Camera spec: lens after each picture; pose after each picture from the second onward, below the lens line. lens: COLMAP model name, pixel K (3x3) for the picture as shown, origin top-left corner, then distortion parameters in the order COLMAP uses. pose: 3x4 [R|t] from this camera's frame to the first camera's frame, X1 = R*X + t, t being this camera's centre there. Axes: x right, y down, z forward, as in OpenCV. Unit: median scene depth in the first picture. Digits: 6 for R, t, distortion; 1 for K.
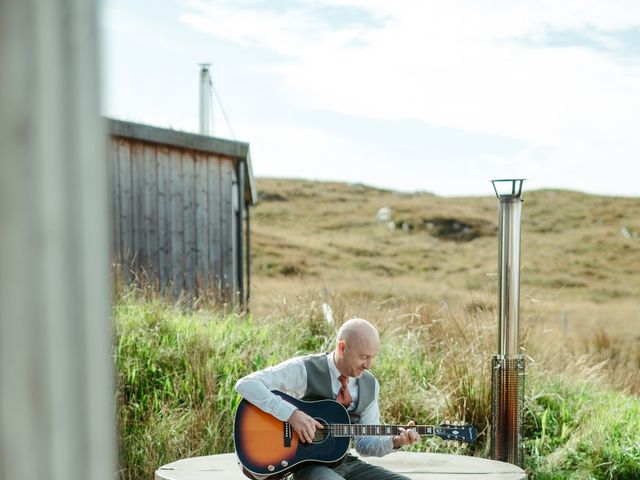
lens RADIAL K [[1891.2, 0, 320.0], [0, 1891.2, 240.0], [0, 0, 1]] dist [0.074538, 0.693242]
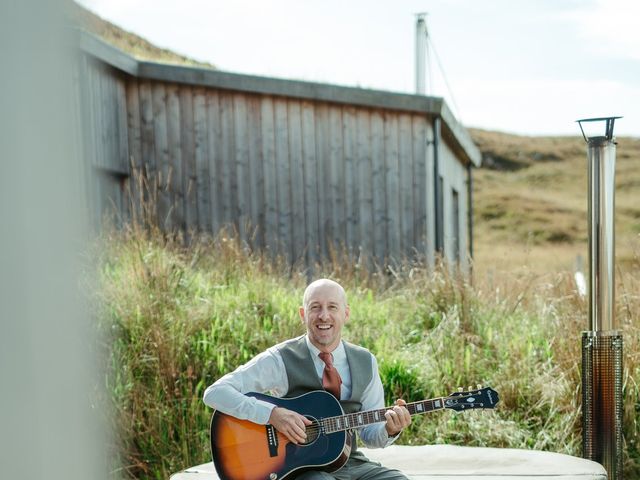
lens RADIAL K [[1891.2, 0, 320.0], [0, 1891.2, 240.0], [0, 0, 1]] dist [0.074538, 0.693242]
pose [[0.962312, -0.038591, -0.269197, 0.145695], [0.042303, 0.999073, 0.008001, 0.006604], [0.268639, -0.019087, 0.963052, 0.122130]]
